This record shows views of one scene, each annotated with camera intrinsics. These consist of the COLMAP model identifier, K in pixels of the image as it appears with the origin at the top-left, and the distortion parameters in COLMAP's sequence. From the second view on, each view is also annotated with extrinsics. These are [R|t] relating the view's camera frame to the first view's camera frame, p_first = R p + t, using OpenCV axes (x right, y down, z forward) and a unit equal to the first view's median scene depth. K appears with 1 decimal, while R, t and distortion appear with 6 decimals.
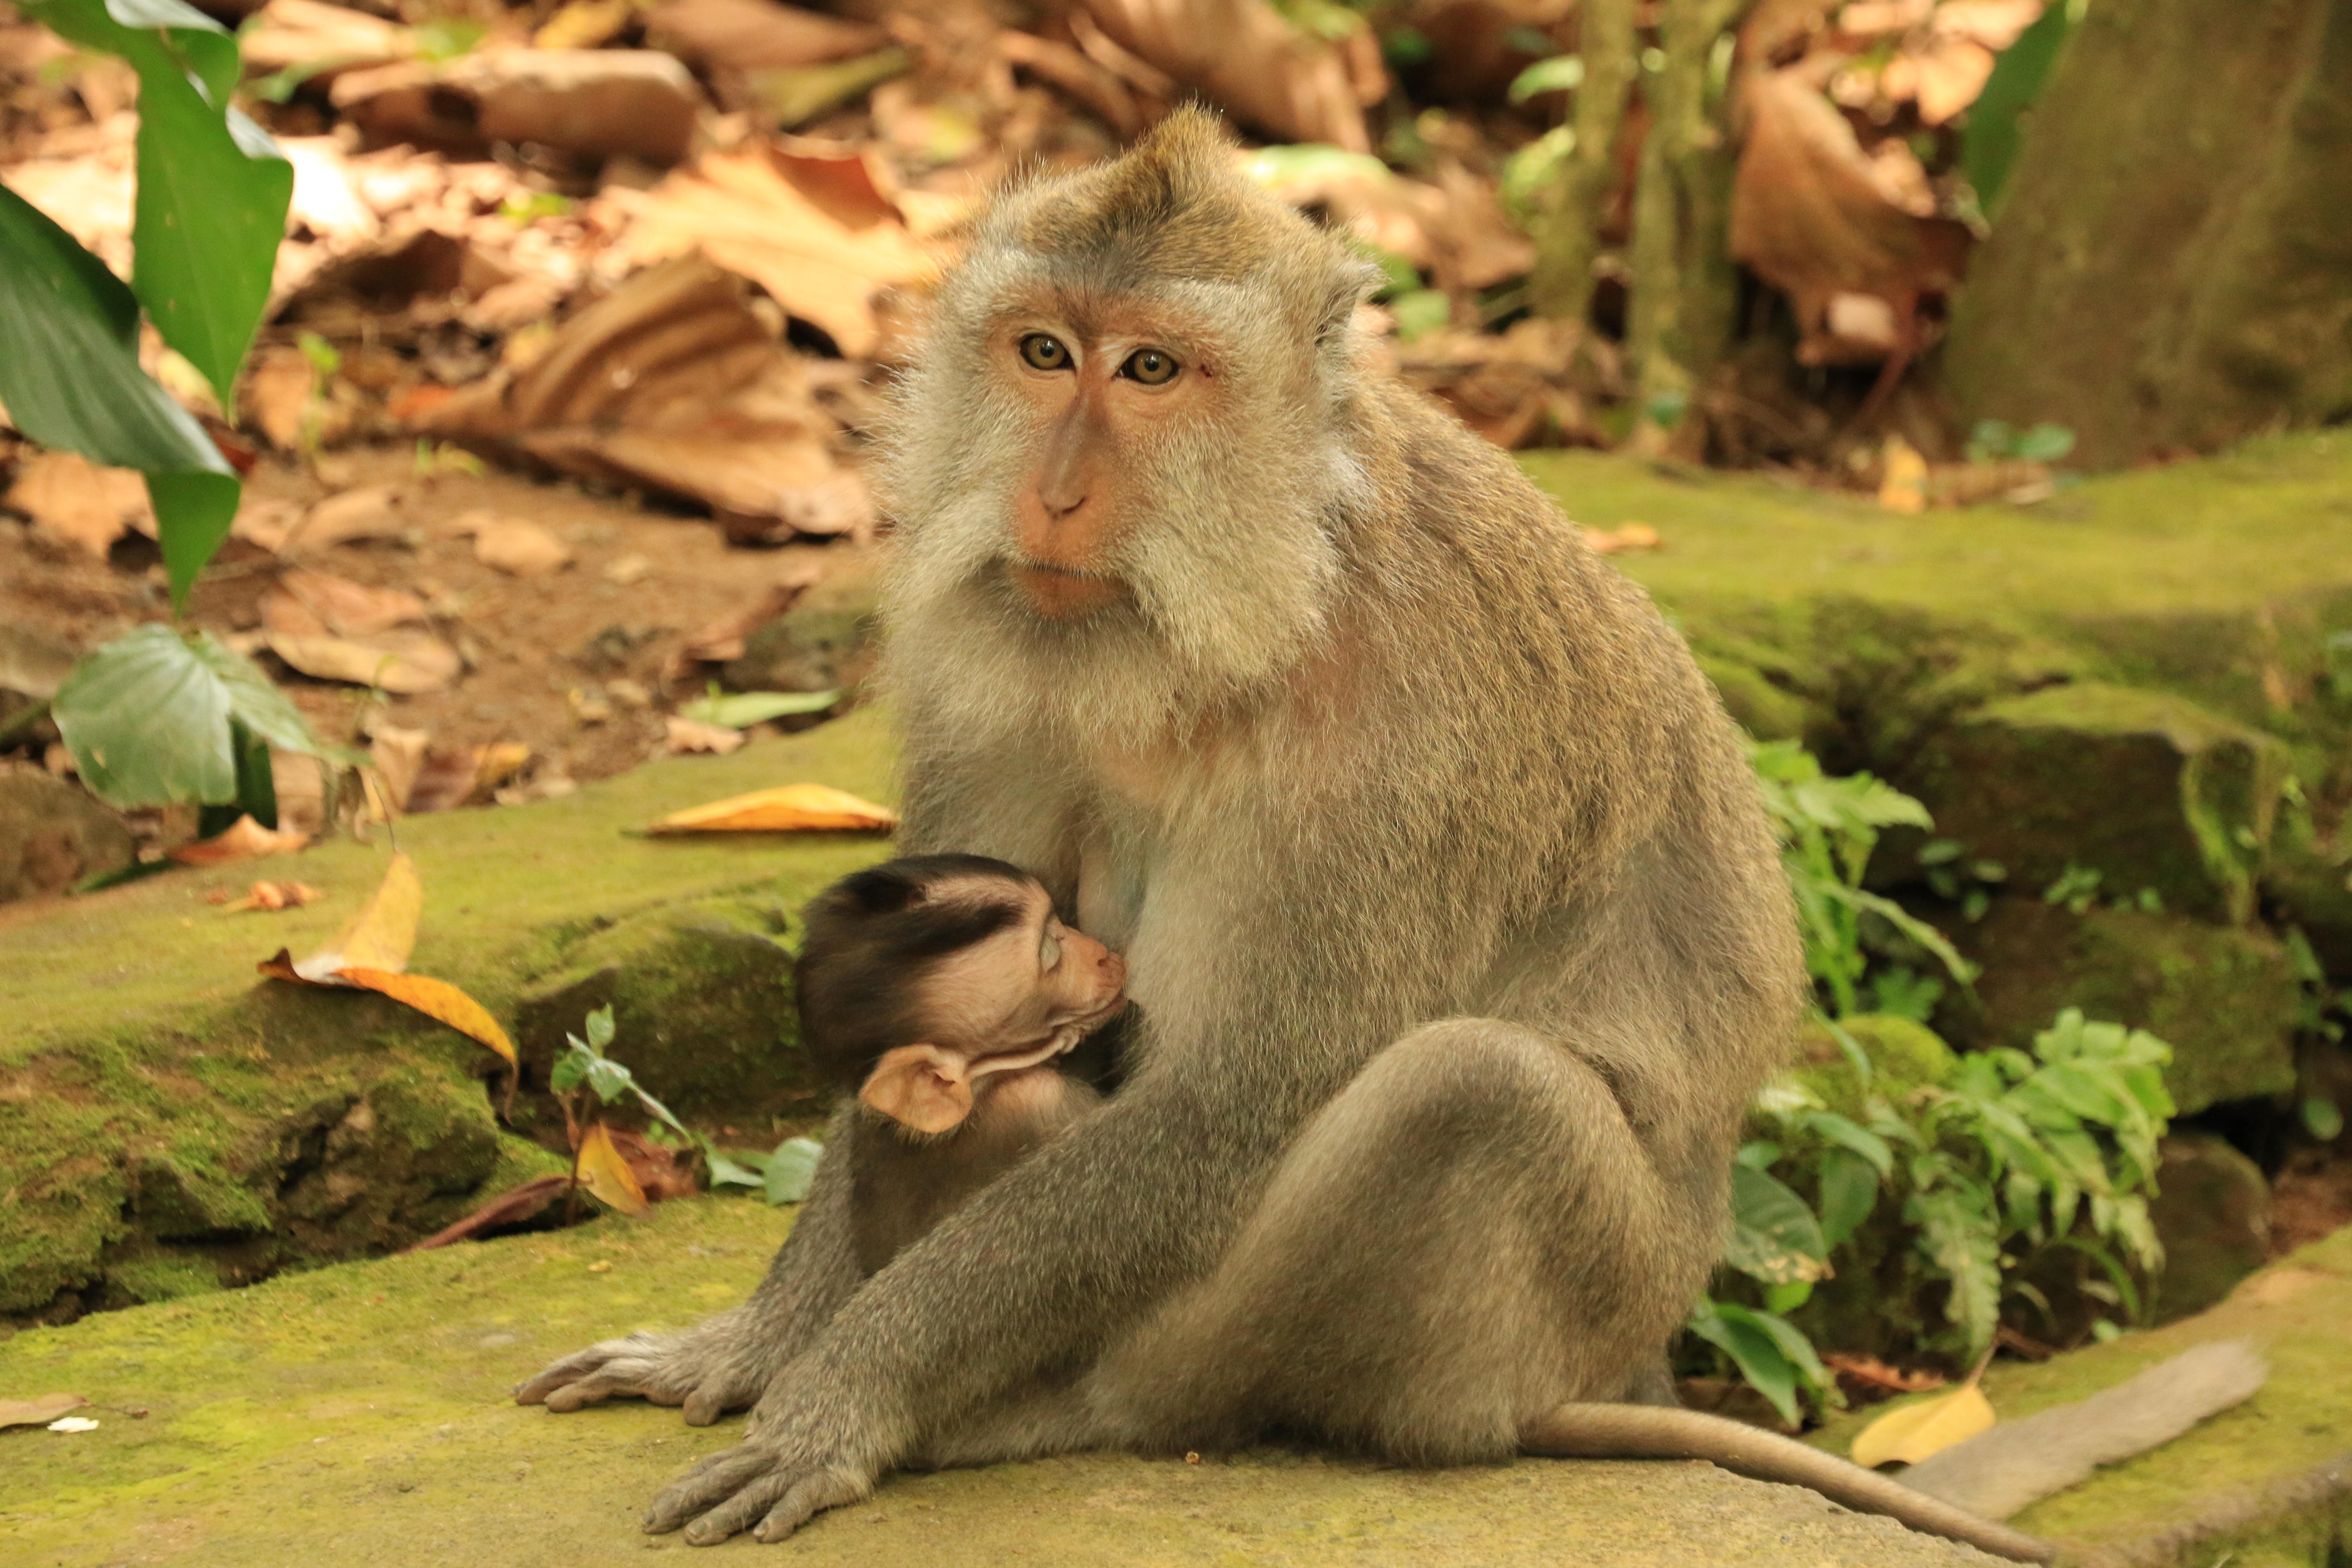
lens RADIAL K [[5662.1, 0, 1176.0], [0, 5662.1, 784.0], [0, 0, 1]] dist [0.188112, 0.227436]
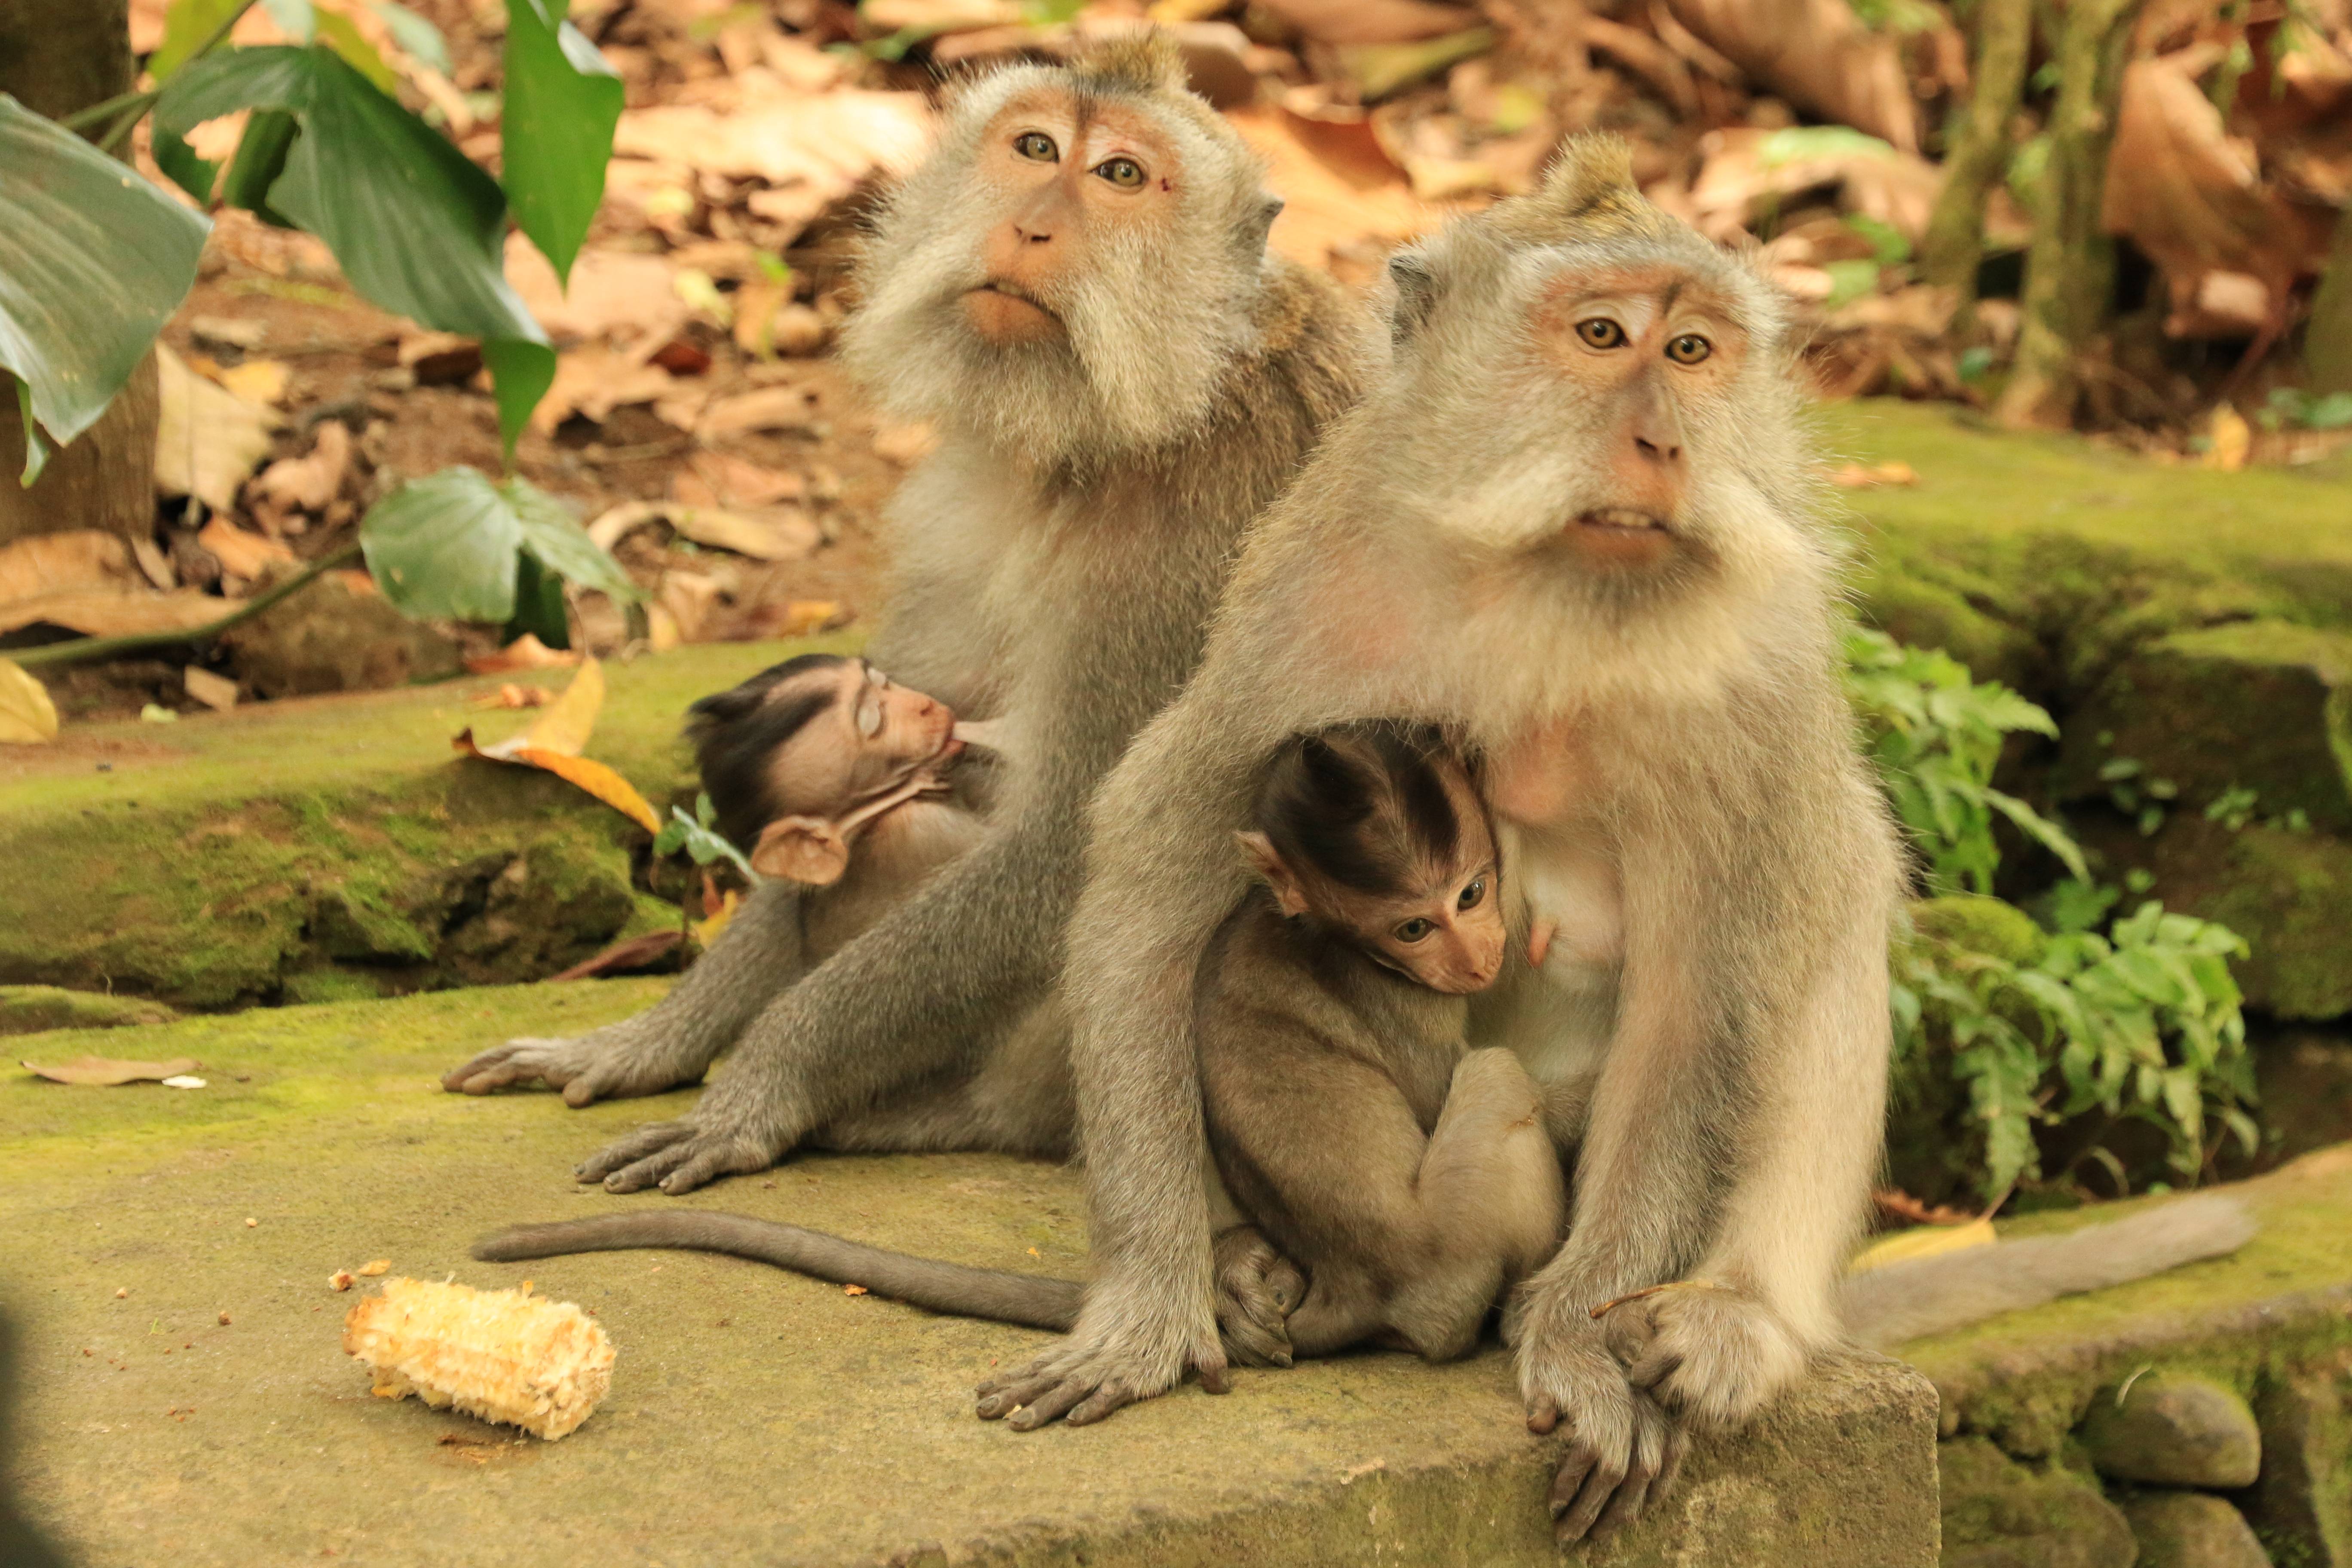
lens RADIAL K [[5662.1, 0, 1176.0], [0, 5662.1, 784.0], [0, 0, 1]] dist [0.188112, 0.227436]
pose [[0.984552, 0.054429, -0.166418, 0.175007], [-0.054833, 0.998493, 0.002171, 0.028293], [0.166286, 0.006988, 0.986053, -0.133001]]
